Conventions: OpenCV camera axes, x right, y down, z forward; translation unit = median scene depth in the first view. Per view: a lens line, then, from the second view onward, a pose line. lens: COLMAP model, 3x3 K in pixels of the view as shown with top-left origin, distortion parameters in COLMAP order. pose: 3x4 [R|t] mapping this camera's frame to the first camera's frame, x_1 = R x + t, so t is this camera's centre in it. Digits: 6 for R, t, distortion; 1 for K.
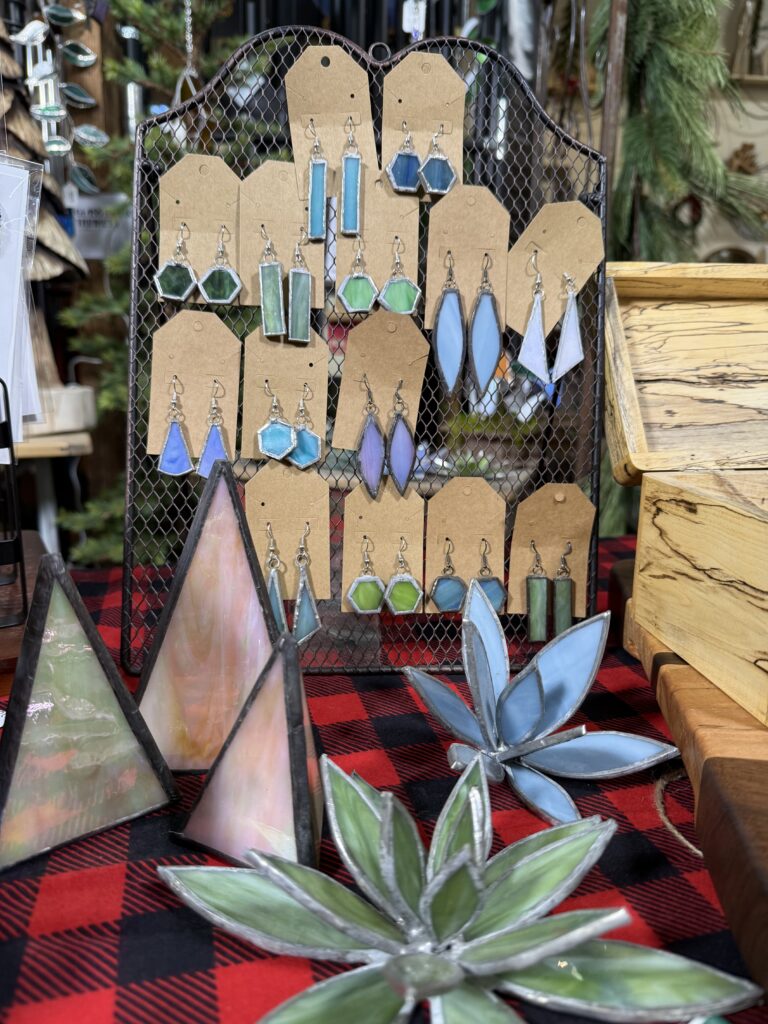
lens RADIAL K [[734.4, 0, 384.0], [0, 734.4, 512.0], [0, 0, 1]] dist [-0.002212, -0.000528]
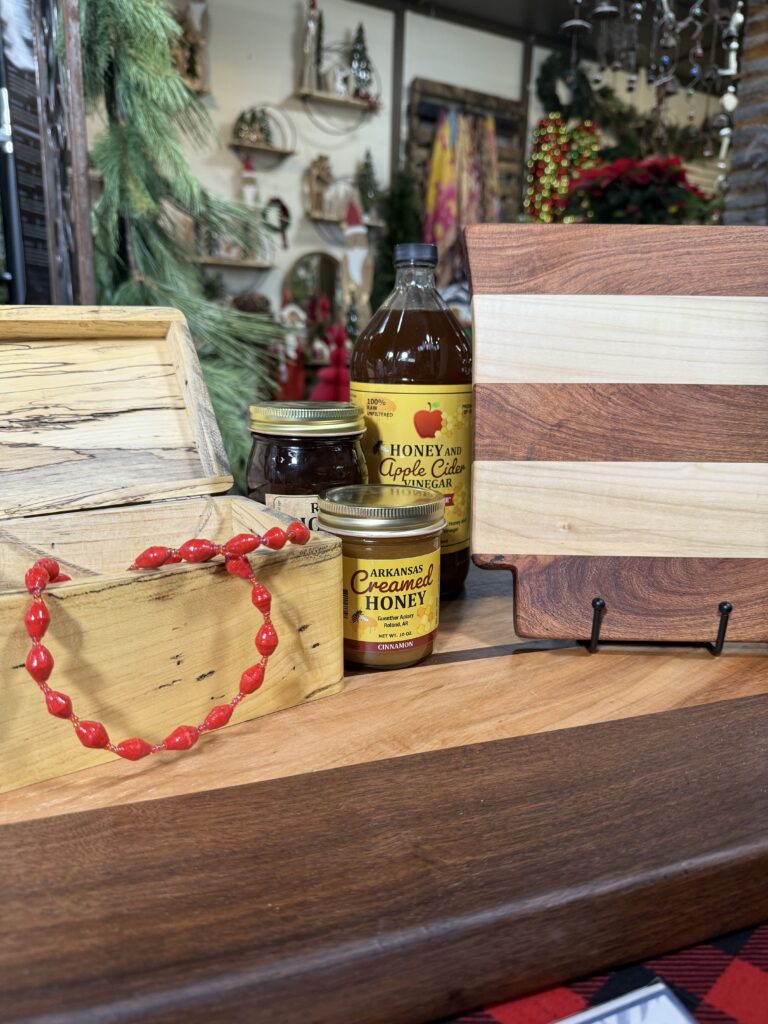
lens RADIAL K [[734.4, 0, 384.0], [0, 734.4, 512.0], [0, 0, 1]] dist [-0.002212, -0.000528]
pose [[0.896498, -0.108973, 0.429437, 0.433127], [0.104125, 0.993953, 0.034851, -0.043085], [-0.430638, 0.013471, 0.902424, -0.107412]]
